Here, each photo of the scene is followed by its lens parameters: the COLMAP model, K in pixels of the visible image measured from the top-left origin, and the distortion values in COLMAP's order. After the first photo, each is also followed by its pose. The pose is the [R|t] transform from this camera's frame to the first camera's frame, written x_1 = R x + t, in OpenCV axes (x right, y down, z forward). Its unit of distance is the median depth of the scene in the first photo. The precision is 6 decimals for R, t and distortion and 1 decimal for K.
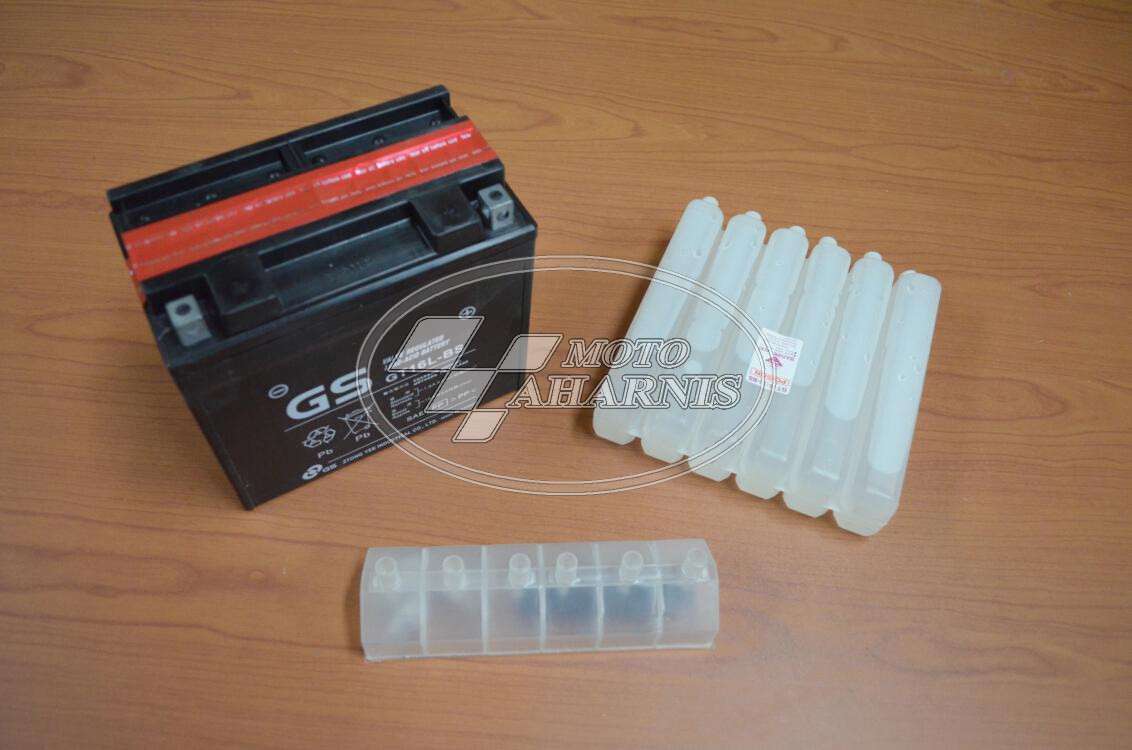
lens RADIAL K [[882.9, 0, 565.5], [0, 882.9, 375.5], [0, 0, 1]] dist [-0.085930, 0.012246]
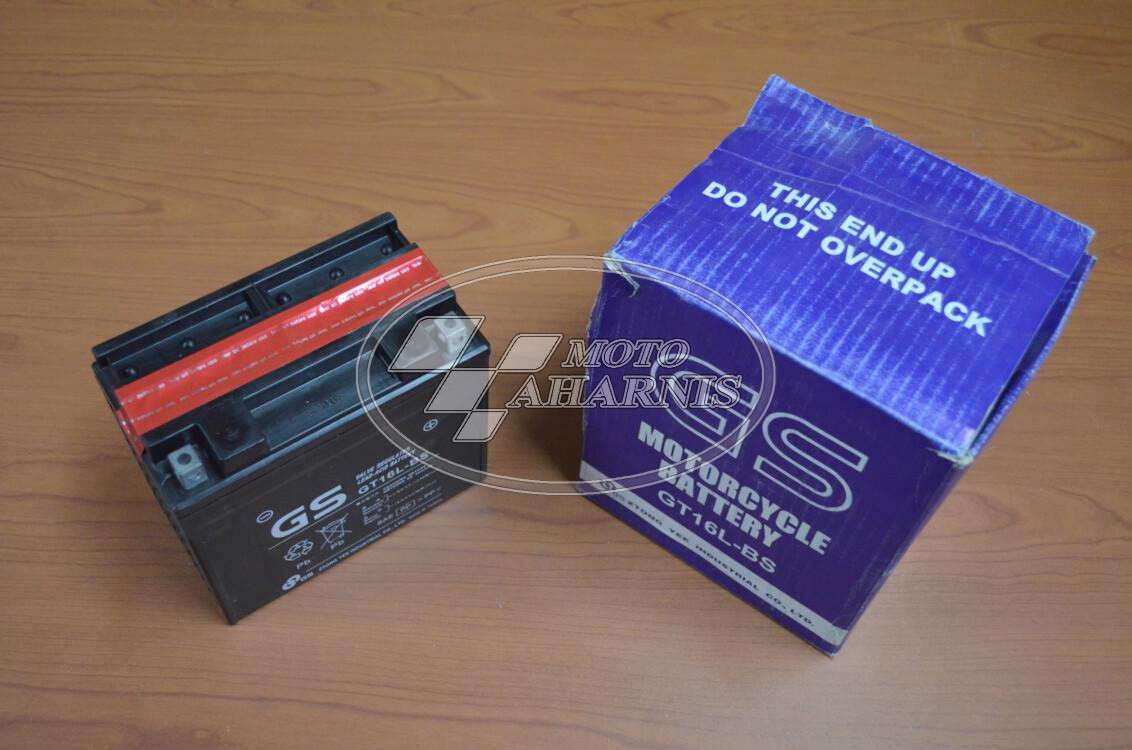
lens RADIAL K [[1144.8, 0, 567.7], [0, 1144.8, 372.5], [0, 0, 1]] dist [-0.063438, 0.000000]
pose [[0.995955, -0.080096, 0.040712, 0.003698], [0.080515, 0.996715, -0.008753, -0.106206], [-0.039878, 0.011995, 0.999133, -0.390911]]
